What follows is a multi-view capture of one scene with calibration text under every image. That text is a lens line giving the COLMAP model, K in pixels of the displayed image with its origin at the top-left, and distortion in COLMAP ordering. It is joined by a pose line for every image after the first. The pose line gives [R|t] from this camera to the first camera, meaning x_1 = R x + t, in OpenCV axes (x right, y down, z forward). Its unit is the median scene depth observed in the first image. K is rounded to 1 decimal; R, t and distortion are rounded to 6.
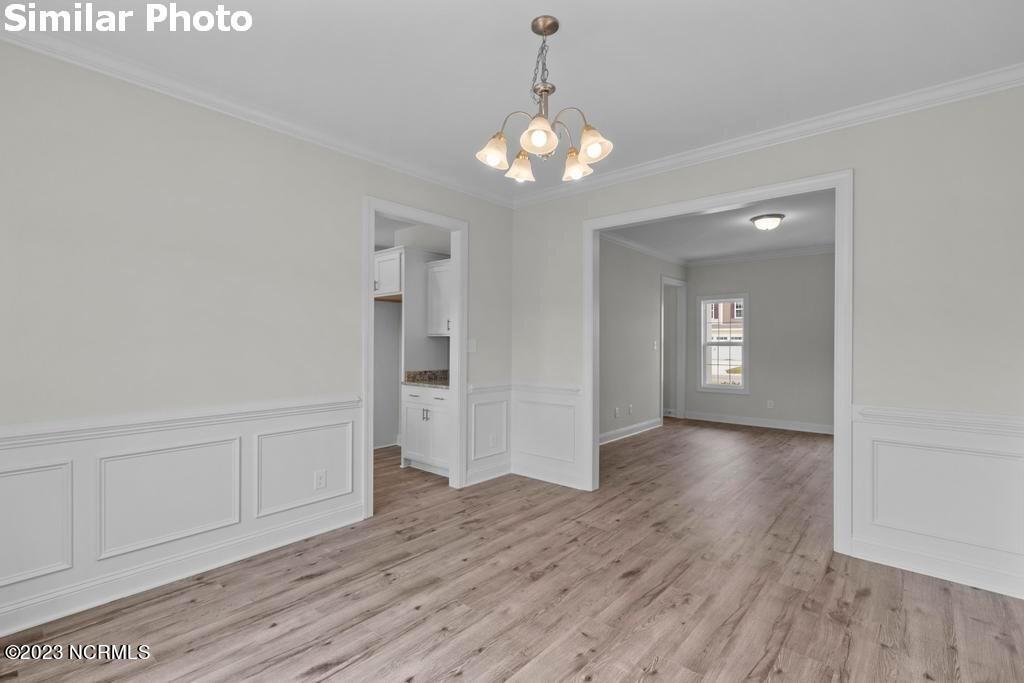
lens RADIAL K [[471.8, 0, 506.5], [0, 471.8, 343.3], [0, 0, 1]] dist [0.003161, 0.000230]
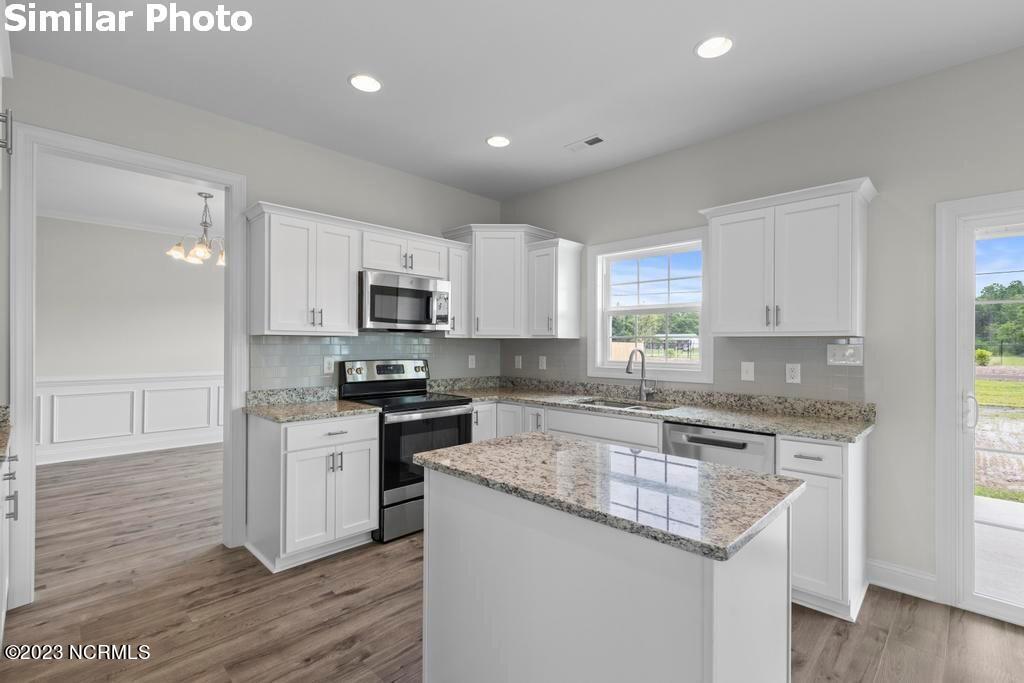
lens RADIAL K [[471.8, 0, 509.9], [0, 471.8, 337.8], [0, 0, 1]] dist [0.003161, 0.000230]
pose [[-0.998478, -0.005076, 0.054923, -1.078770], [-0.005613, 0.999938, -0.009625, -0.007591], [-0.054870, -0.009918, -0.998444, 2.326084]]
